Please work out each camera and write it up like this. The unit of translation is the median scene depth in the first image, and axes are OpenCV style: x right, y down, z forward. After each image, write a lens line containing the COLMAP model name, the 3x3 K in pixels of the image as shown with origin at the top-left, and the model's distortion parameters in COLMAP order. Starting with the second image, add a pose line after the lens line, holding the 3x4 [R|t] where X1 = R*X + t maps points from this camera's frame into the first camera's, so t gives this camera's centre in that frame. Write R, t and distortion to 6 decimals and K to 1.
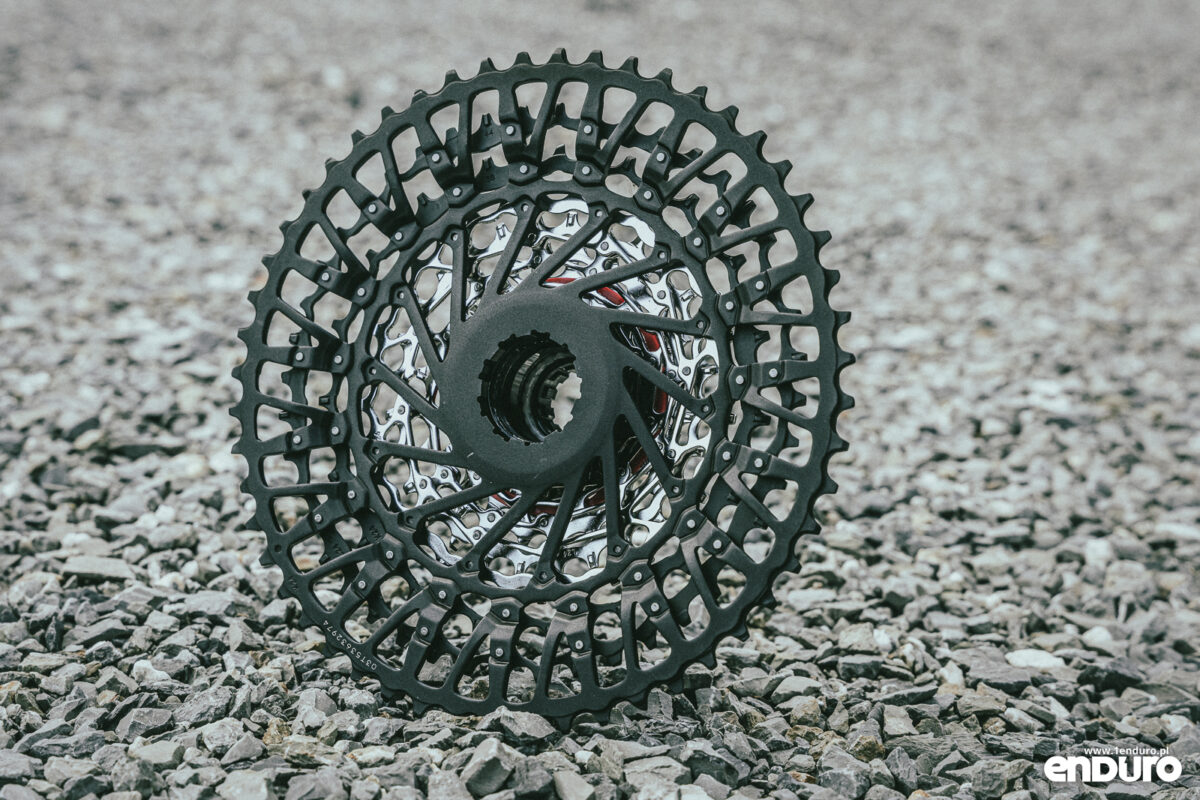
lens RADIAL K [[2514.5, 0, 600.0], [0, 2514.5, 400.0], [0, 0, 1]] dist [-0.002538, 0.359750]
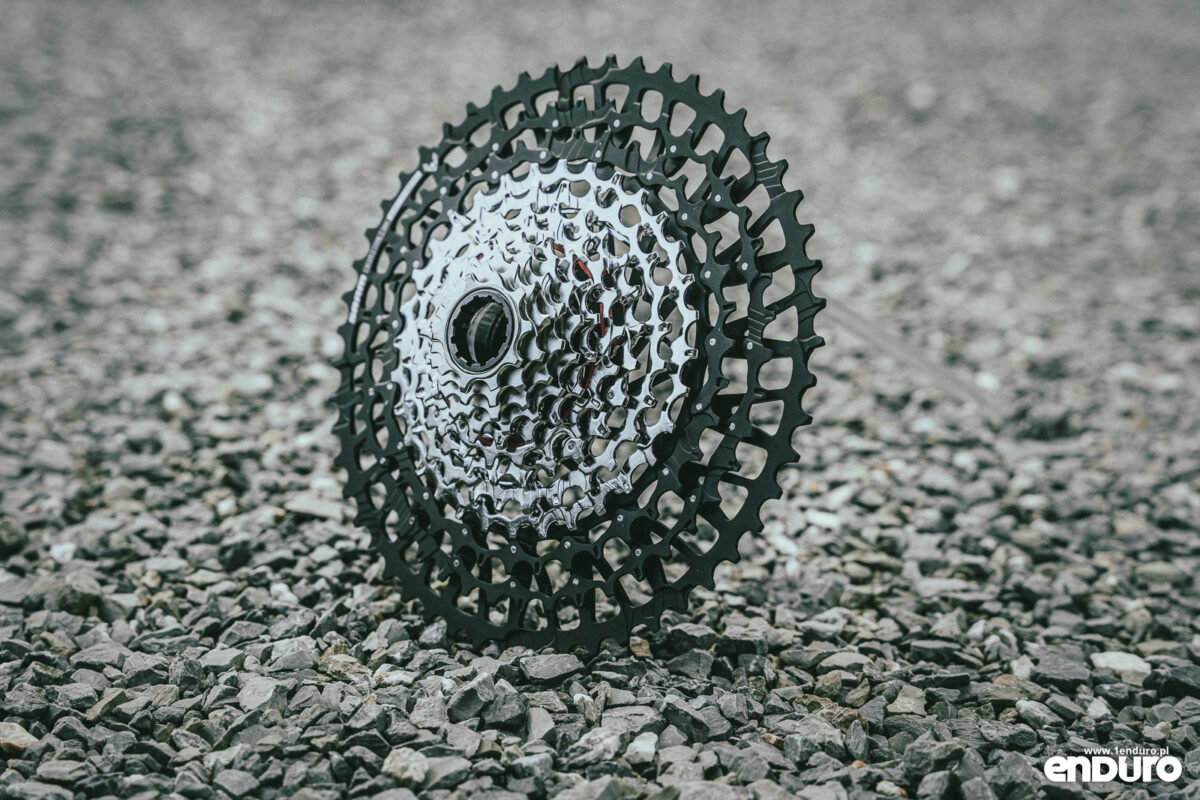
lens RADIAL K [[2433.7, 0, 600.0], [0, 2433.7, 400.0], [0, 0, 1]] dist [-0.013023, 0.373715]
pose [[0.919702, 0.050510, -0.389355, 0.363422], [-0.054054, 0.998536, 0.001856, 0.008496], [0.388879, 0.019339, 0.921086, 0.023958]]
